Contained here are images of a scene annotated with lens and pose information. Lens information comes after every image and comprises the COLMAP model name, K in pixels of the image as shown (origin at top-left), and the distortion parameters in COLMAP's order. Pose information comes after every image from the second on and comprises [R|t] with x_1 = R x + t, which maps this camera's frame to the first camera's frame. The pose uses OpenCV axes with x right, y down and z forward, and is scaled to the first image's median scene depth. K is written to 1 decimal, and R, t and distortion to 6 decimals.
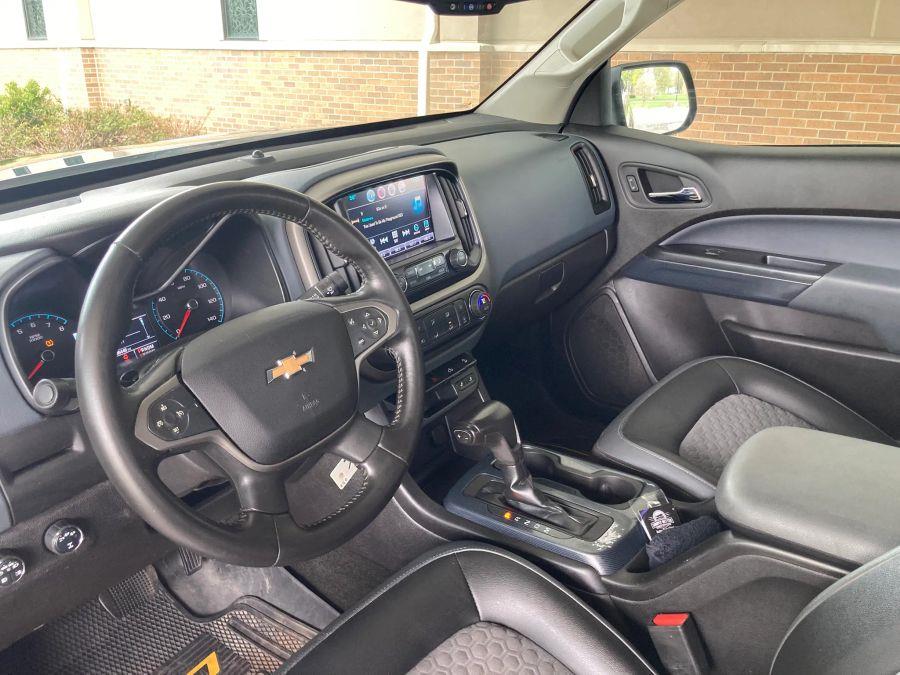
lens RADIAL K [[746.1, 0, 450.4], [0, 746.1, 339.3], [0, 0, 1]] dist [0.019186, -0.006007]
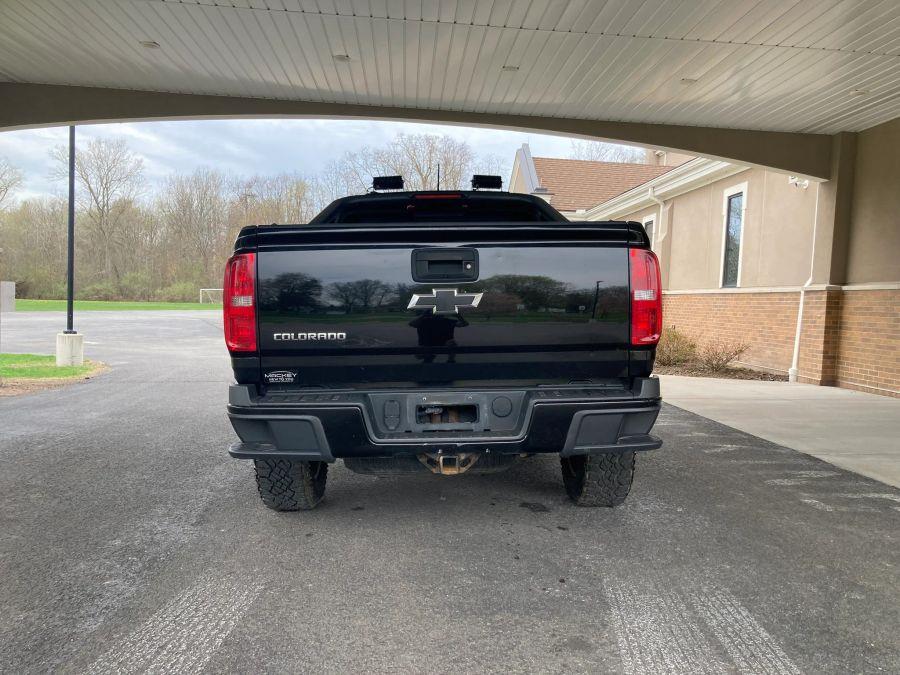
lens RADIAL K [[744.3, 0, 464.0], [0, 744.3, 343.4], [0, 0, 1]] dist [0.015192, -0.005496]
pose [[0.641657, 0.058499, -0.764758, 0.577464], [-0.303684, 0.934978, -0.183282, 0.154956], [0.704310, 0.349849, 0.617700, -0.286053]]
